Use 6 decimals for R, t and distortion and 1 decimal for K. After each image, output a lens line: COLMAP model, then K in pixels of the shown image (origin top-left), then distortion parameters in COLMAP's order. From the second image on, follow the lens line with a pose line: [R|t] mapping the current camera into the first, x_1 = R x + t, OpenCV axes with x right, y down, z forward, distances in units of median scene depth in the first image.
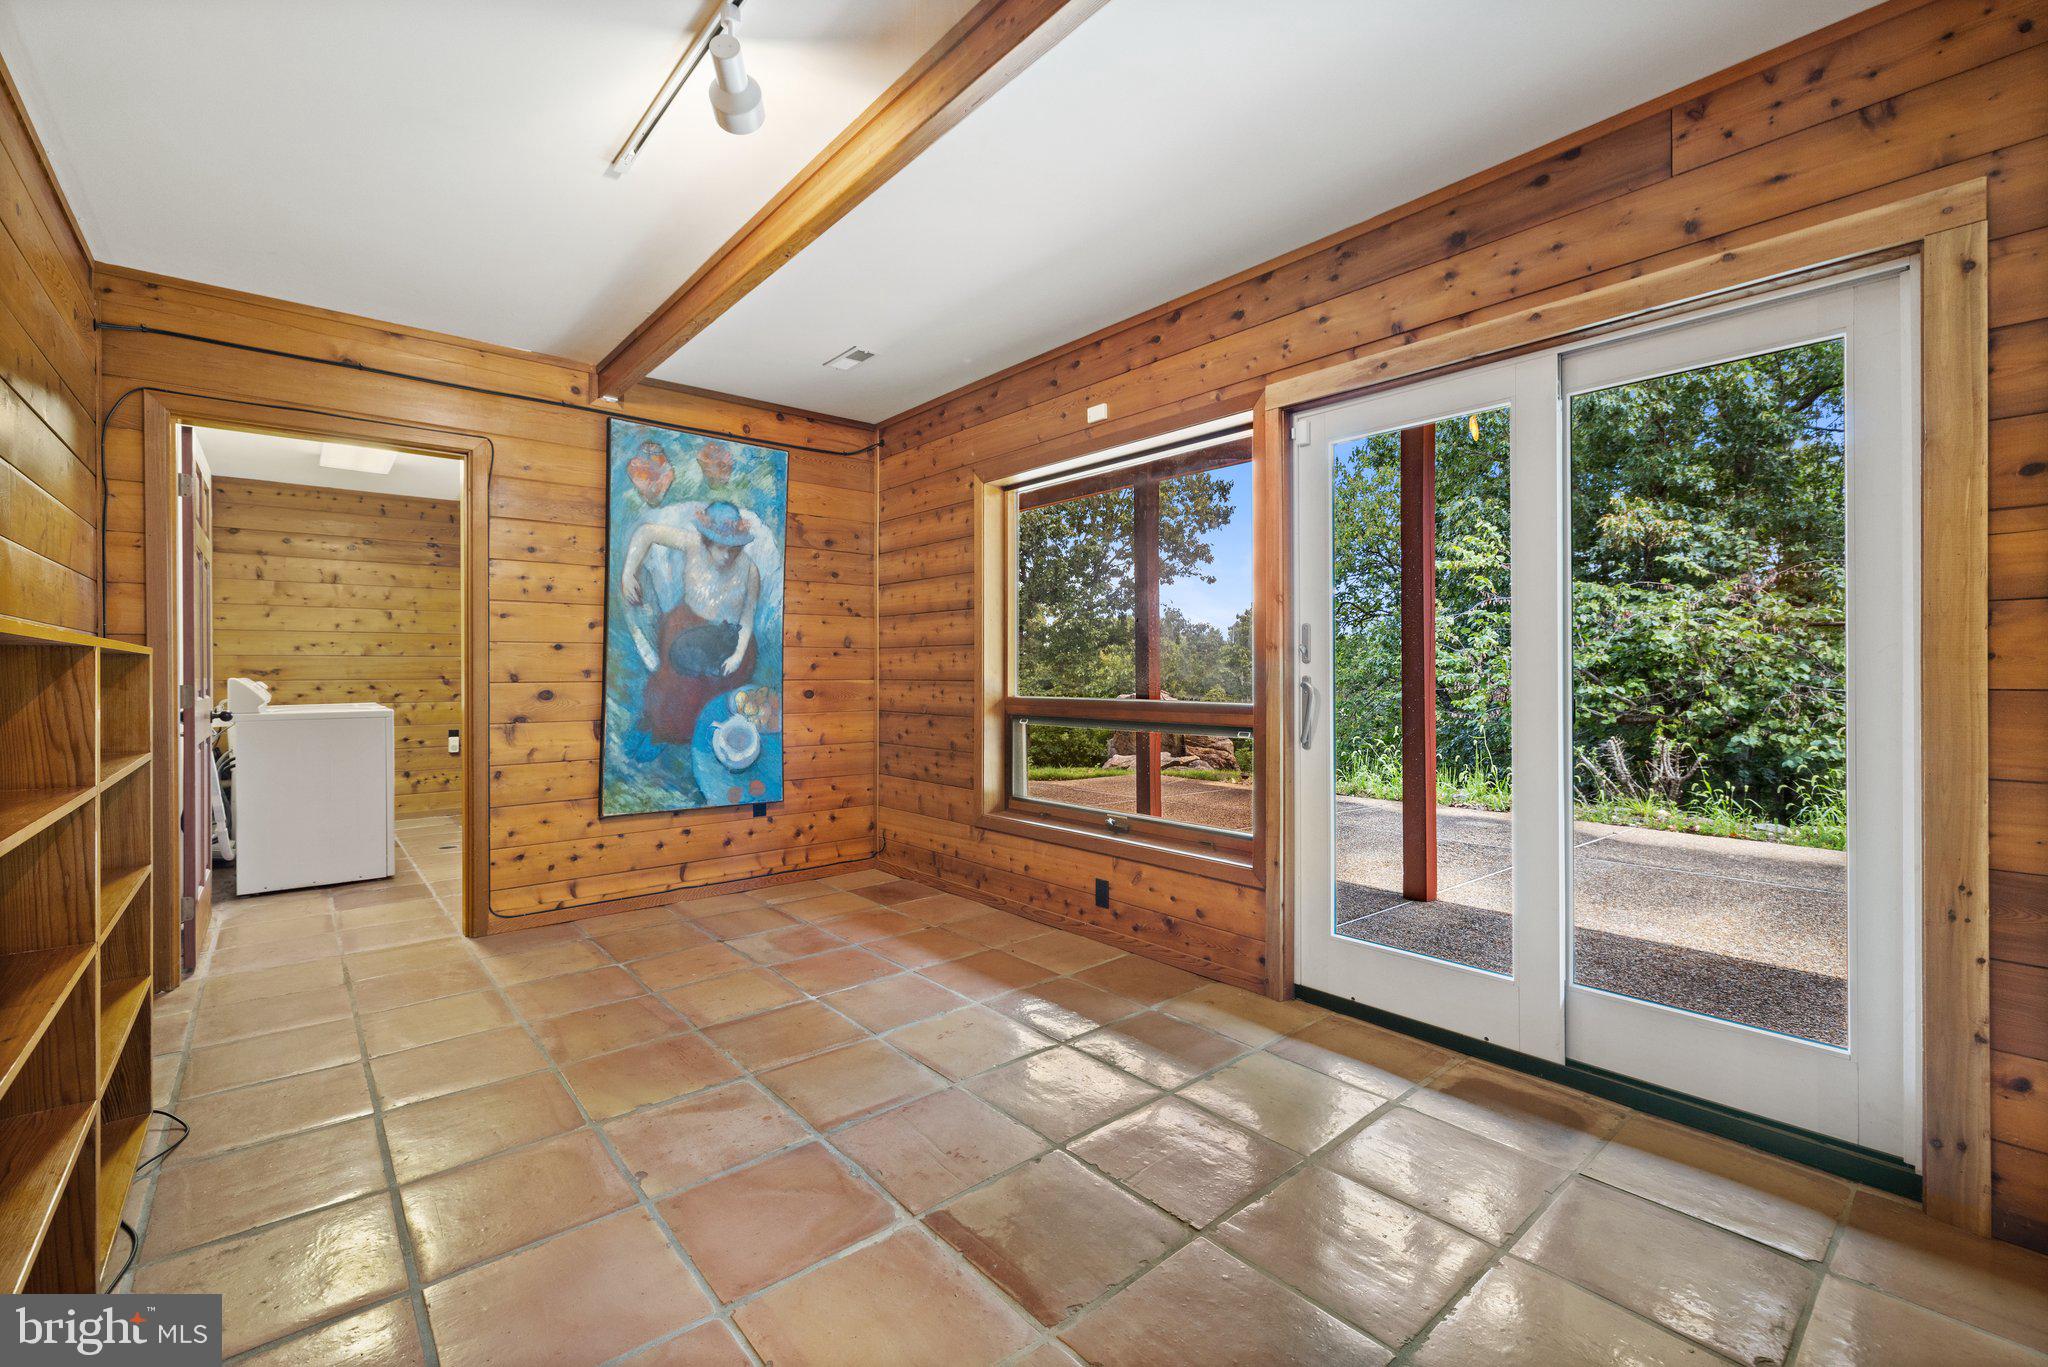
lens RADIAL K [[866.0, 0, 1004.8], [0, 866.0, 671.2], [0, 0, 1]] dist [0.000080, 0.000032]
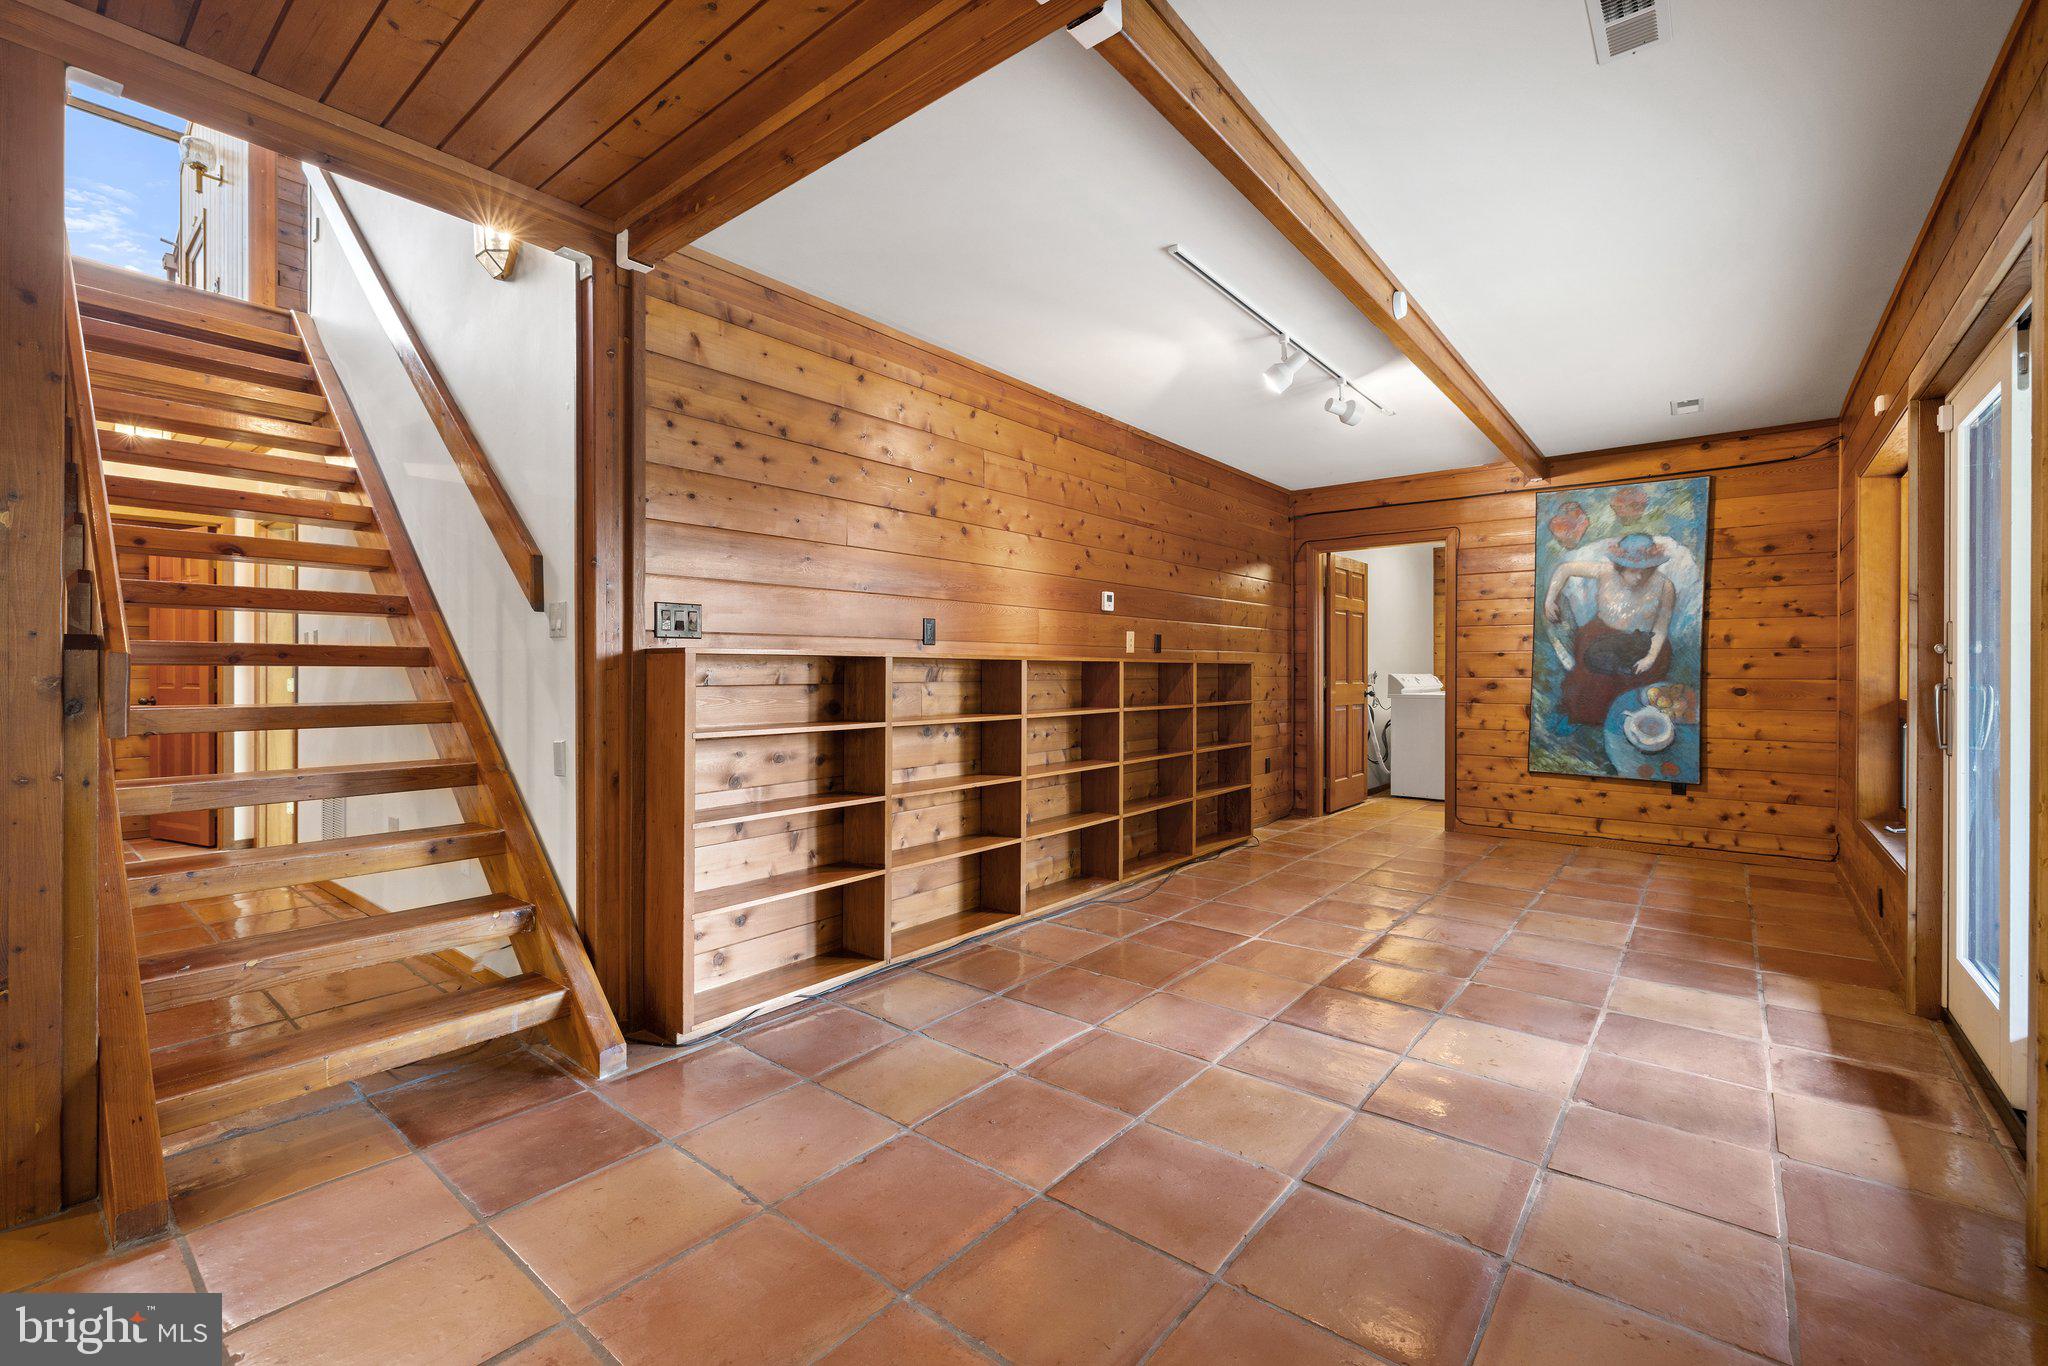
lens RADIAL K [[873.4, 0, 1005.9], [0, 873.4, 679.0], [0, 0, 1]] dist [0.001546, 0.000257]
pose [[0.184396, 0.011922, -0.982780, 0.746837], [-0.001706, 0.999929, 0.011810, -0.001071], [0.982851, -0.000501, 0.184403, -0.117592]]
